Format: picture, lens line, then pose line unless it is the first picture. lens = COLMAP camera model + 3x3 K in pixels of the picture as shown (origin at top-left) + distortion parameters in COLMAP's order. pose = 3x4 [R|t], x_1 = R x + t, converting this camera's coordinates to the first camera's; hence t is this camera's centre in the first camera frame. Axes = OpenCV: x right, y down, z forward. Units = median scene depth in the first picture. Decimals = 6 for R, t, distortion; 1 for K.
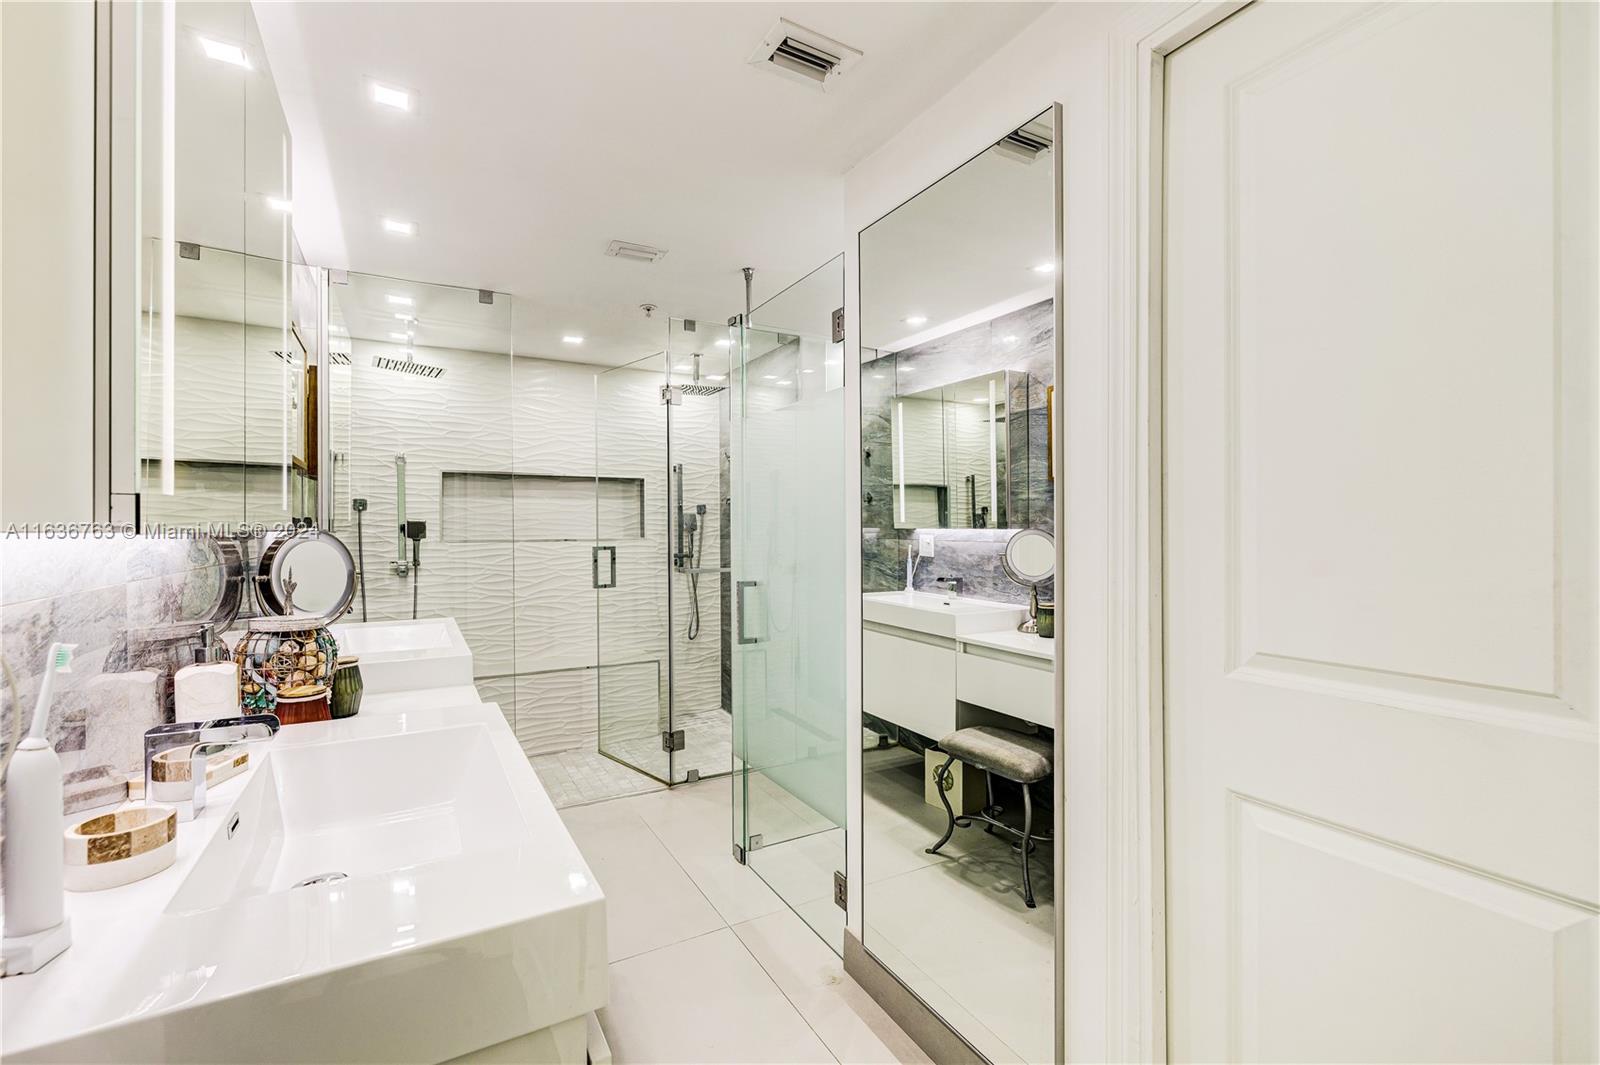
lens RADIAL K [[685.5, 0, 809.3], [0, 685.5, 528.7], [0, 0, 1]] dist [0.001347, -0.000290]
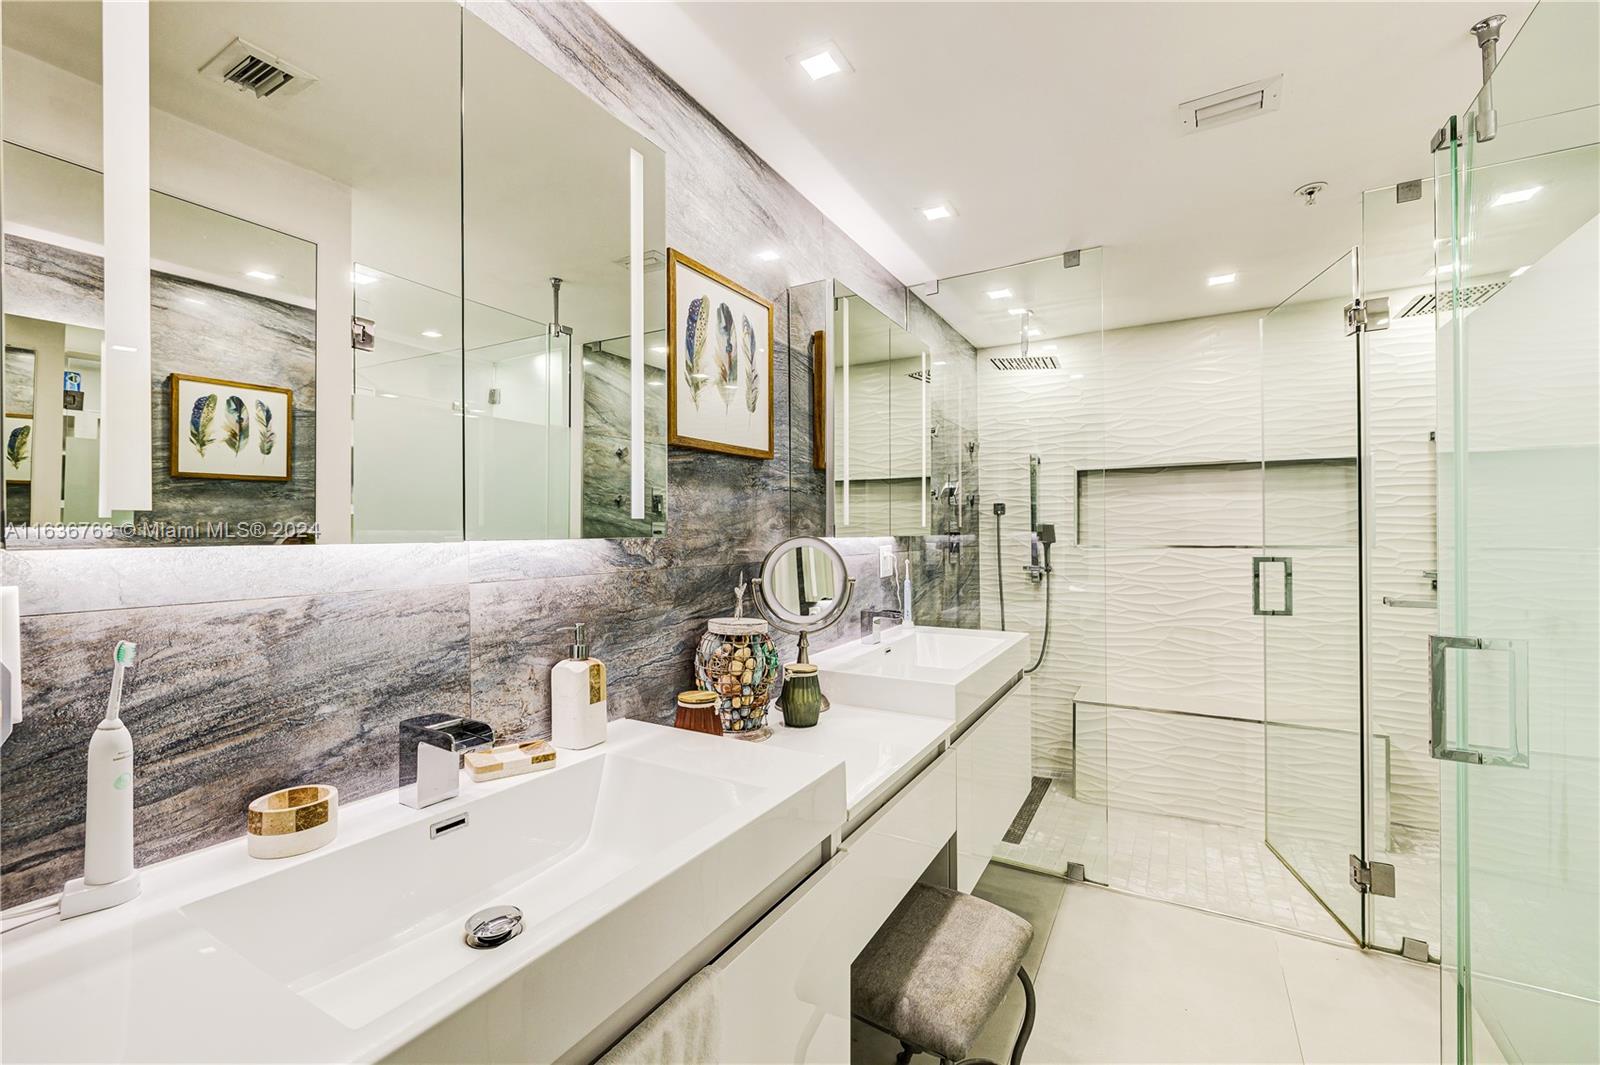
lens RADIAL K [[685.5, 0, 789.1], [0, 685.5, 533.5], [0, 0, 1]] dist [0.001347, -0.000290]
pose [[0.493745, 0.000229, -0.869607, 0.078788], [0.003803, 0.999990, 0.002422, -0.002189], [0.869598, -0.004503, 0.493739, 0.235764]]
